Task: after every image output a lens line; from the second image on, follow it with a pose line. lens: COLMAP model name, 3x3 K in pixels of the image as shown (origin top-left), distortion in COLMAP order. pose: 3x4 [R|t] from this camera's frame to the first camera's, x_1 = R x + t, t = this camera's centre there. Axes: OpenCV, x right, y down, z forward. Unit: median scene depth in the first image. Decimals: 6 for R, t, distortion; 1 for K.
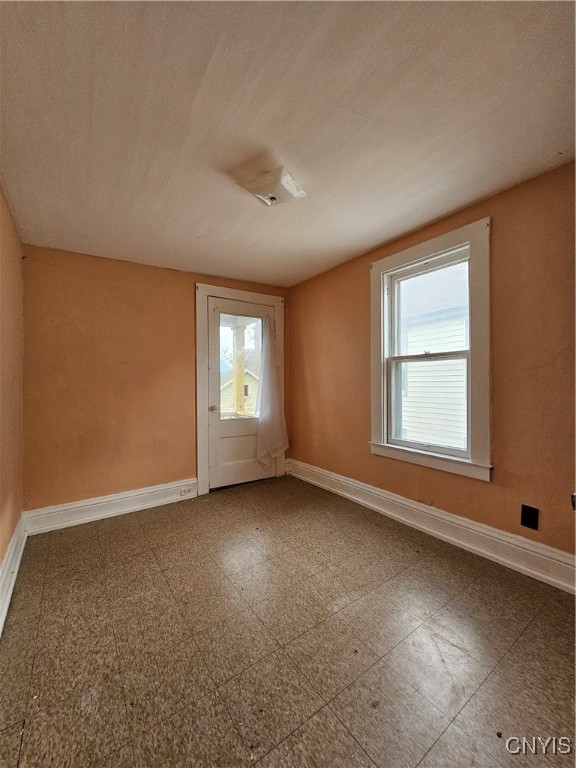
lens RADIAL K [[311.9, 0, 288.0], [0, 311.9, 384.0], [0, 0, 1]] dist [0.000472, 0.000195]
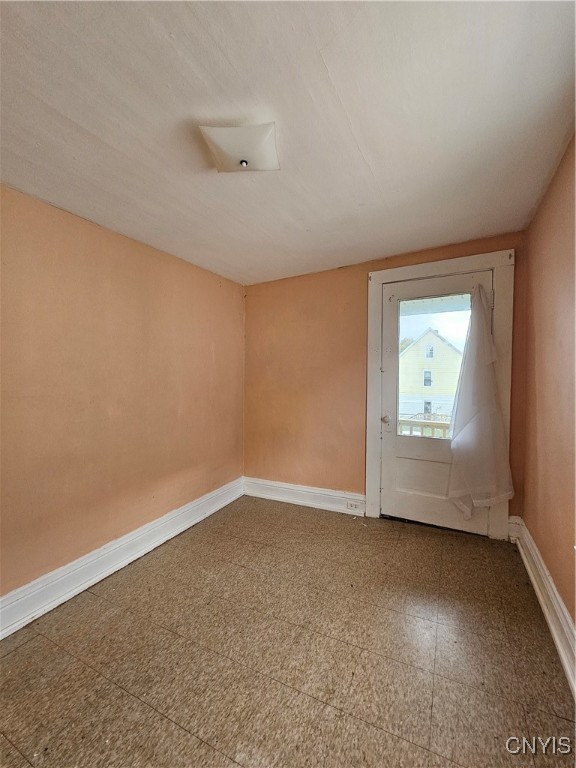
lens RADIAL K [[311.9, 0, 288.0], [0, 311.9, 384.0], [0, 0, 1]] dist [0.000472, 0.000195]
pose [[0.472244, 0.023087, -0.881166, 0.372324], [-0.004187, 0.999704, 0.023950, -0.034524], [0.881458, -0.007621, 0.472201, 0.388077]]
